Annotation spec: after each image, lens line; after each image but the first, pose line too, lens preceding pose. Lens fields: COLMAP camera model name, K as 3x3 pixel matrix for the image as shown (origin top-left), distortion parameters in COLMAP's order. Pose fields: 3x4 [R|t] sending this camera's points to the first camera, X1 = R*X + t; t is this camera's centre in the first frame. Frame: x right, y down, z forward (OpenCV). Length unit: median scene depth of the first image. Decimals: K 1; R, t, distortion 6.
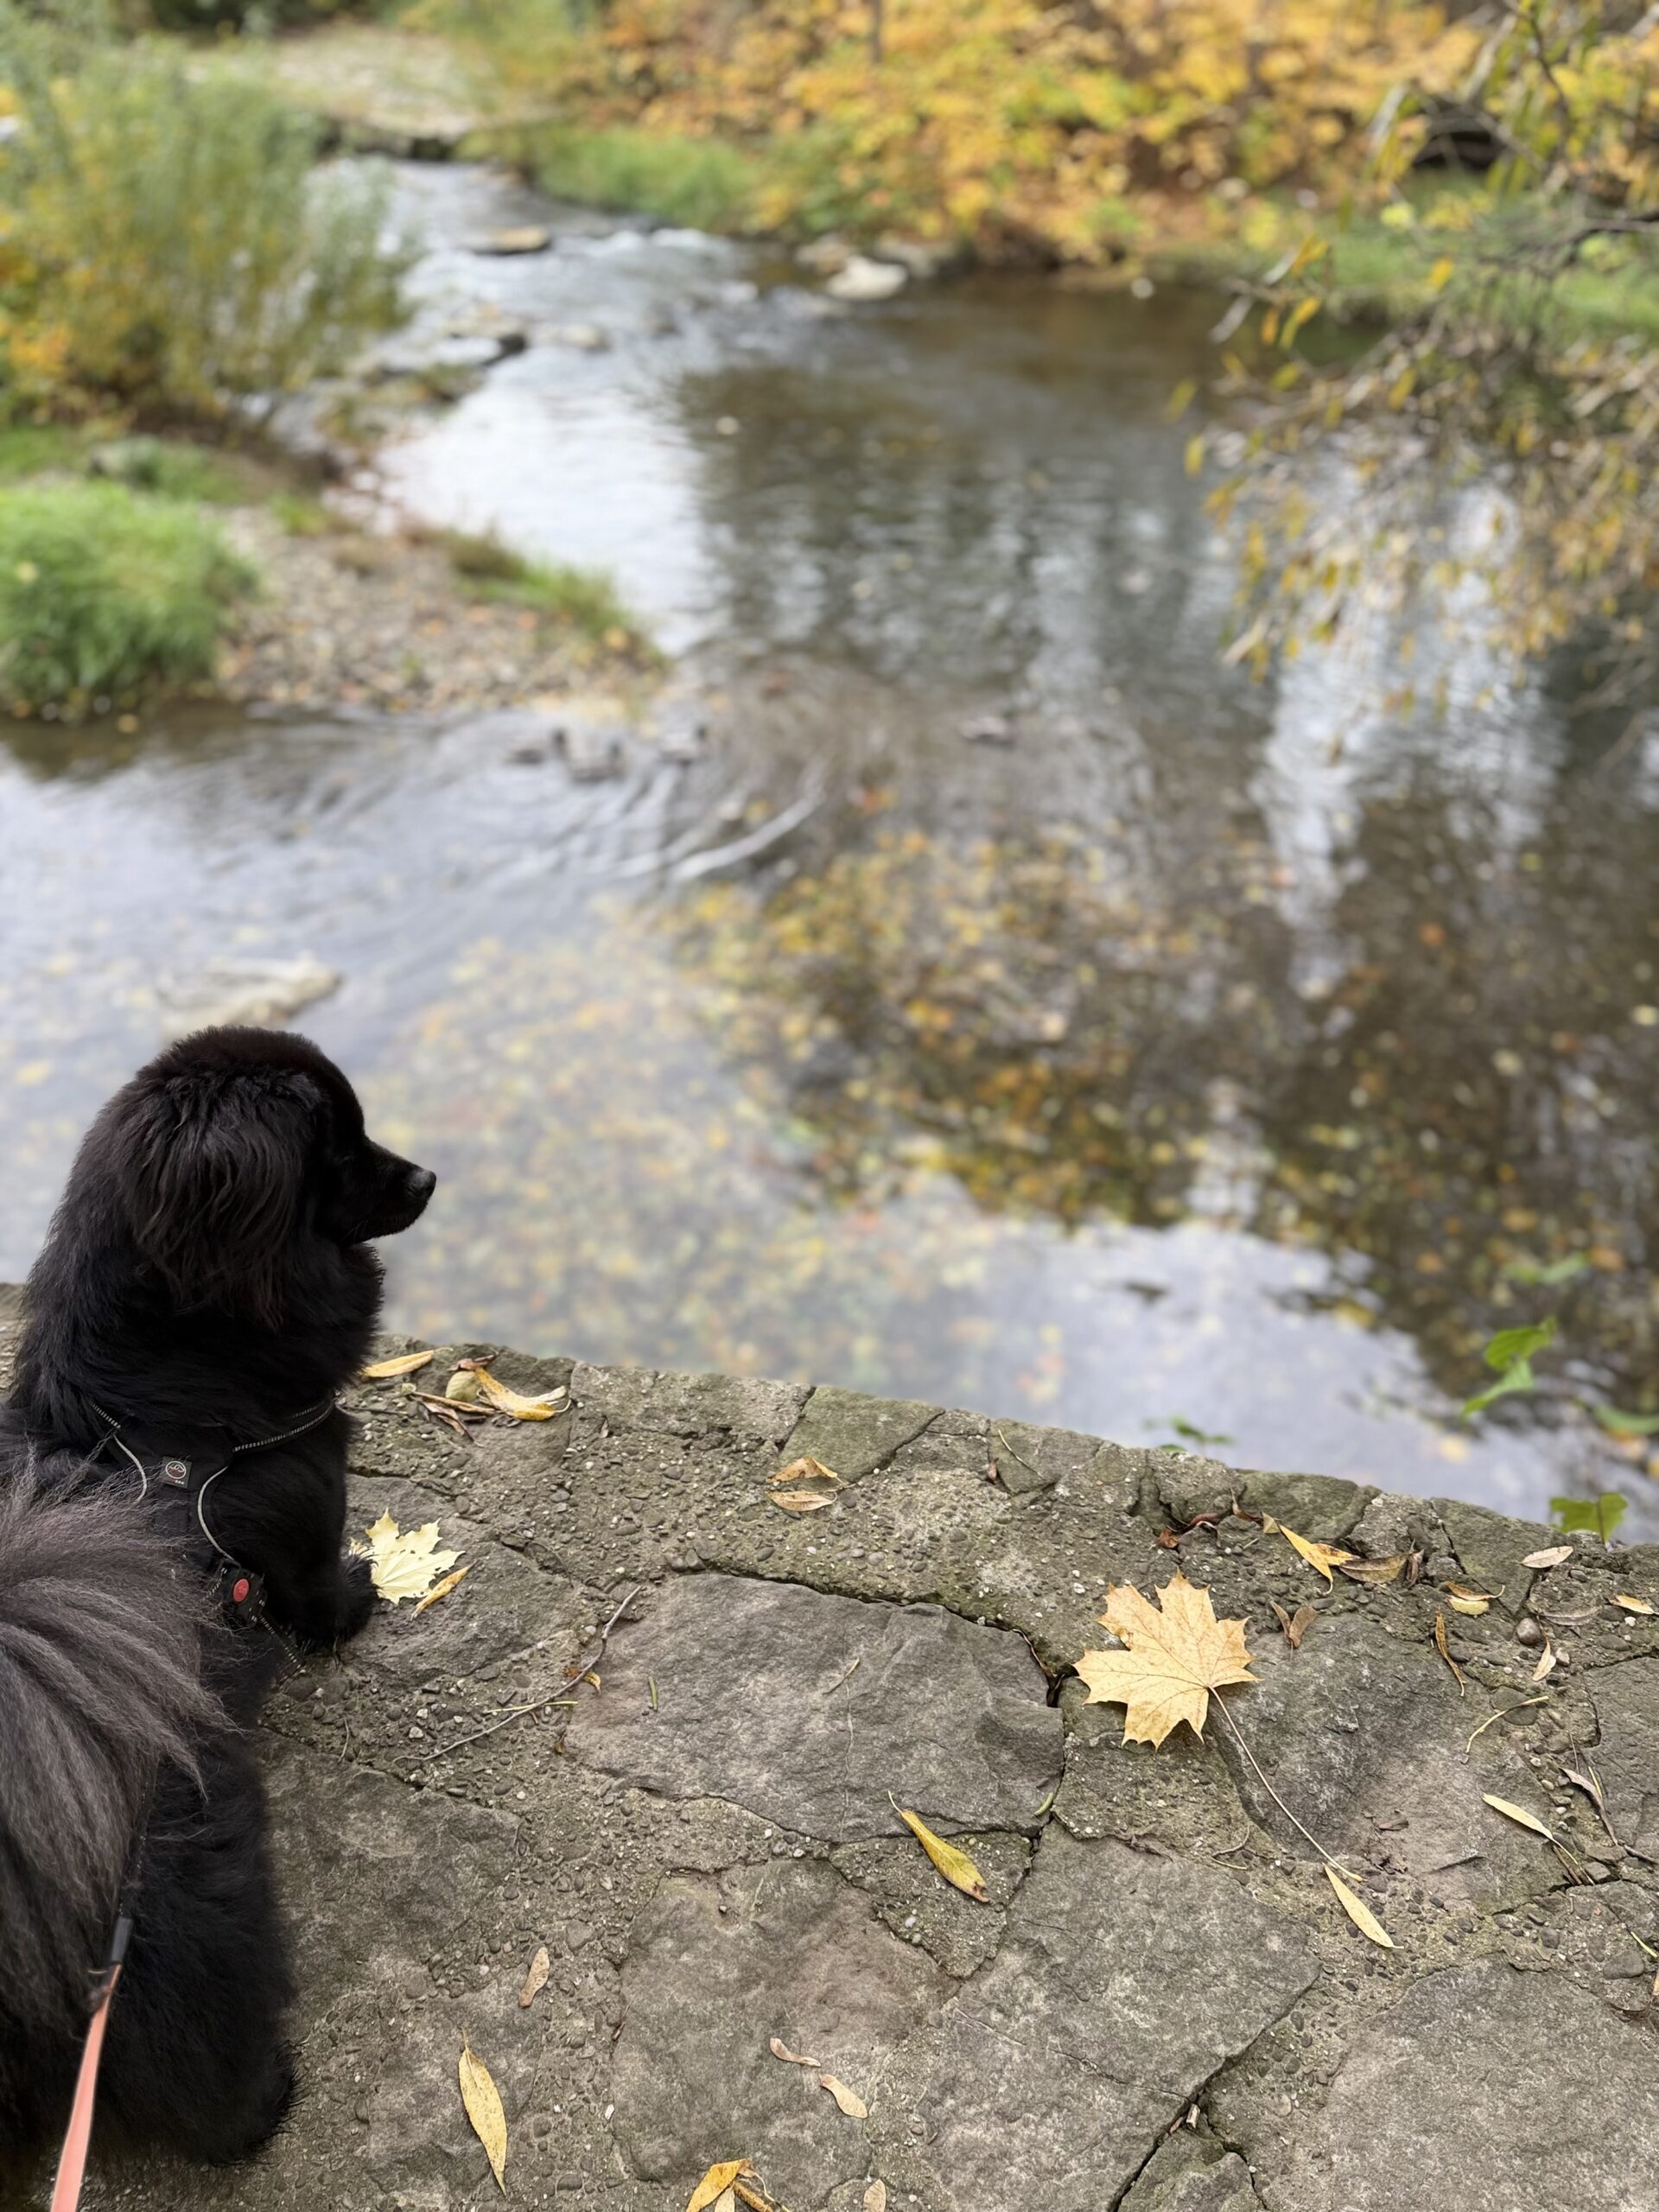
lens RADIAL K [[1578.2, 0, 852.5], [0, 1578.2, 1097.0], [0, 0, 1]] dist [0.034822, -0.044254]
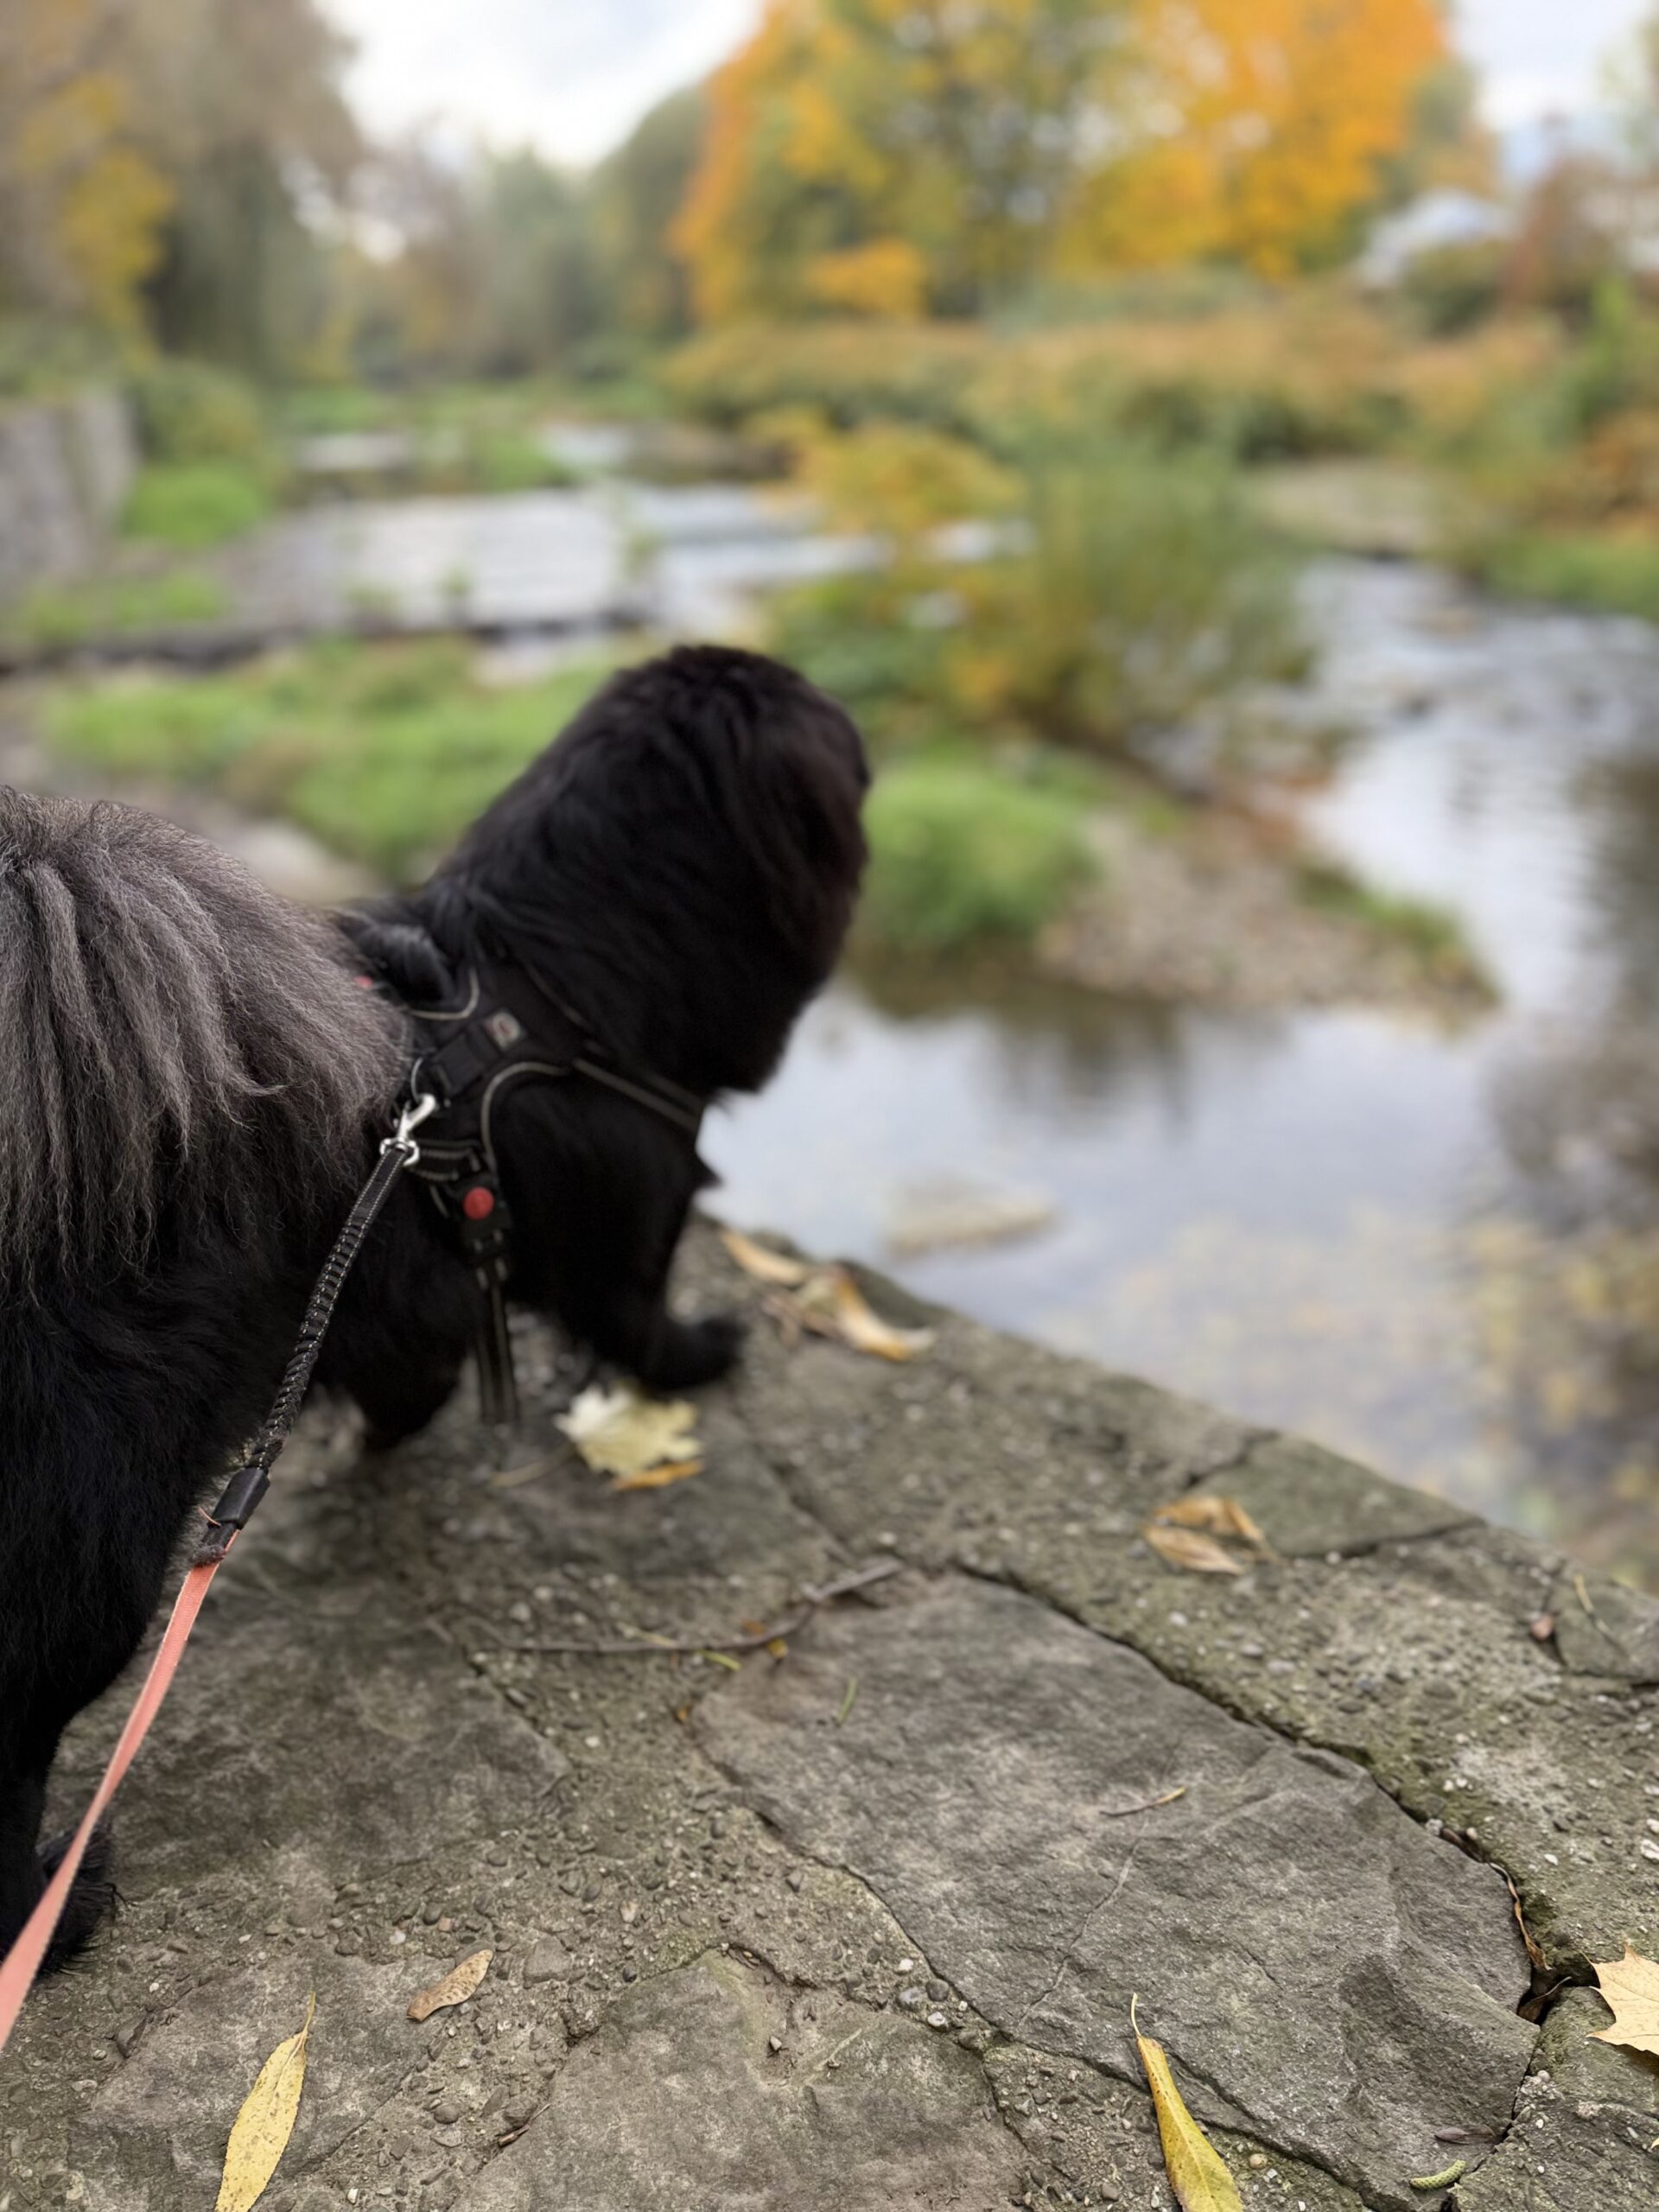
lens RADIAL K [[1578.2, 0, 825.5], [0, 1578.2, 1103.0], [0, 0, 1]] dist [0.034822, -0.044254]
pose [[0.848861, 0.167958, -0.501224, 0.142679], [-0.279749, 0.947256, -0.156354, 0.252505], [0.448527, 0.272940, 0.851074, 0.397713]]
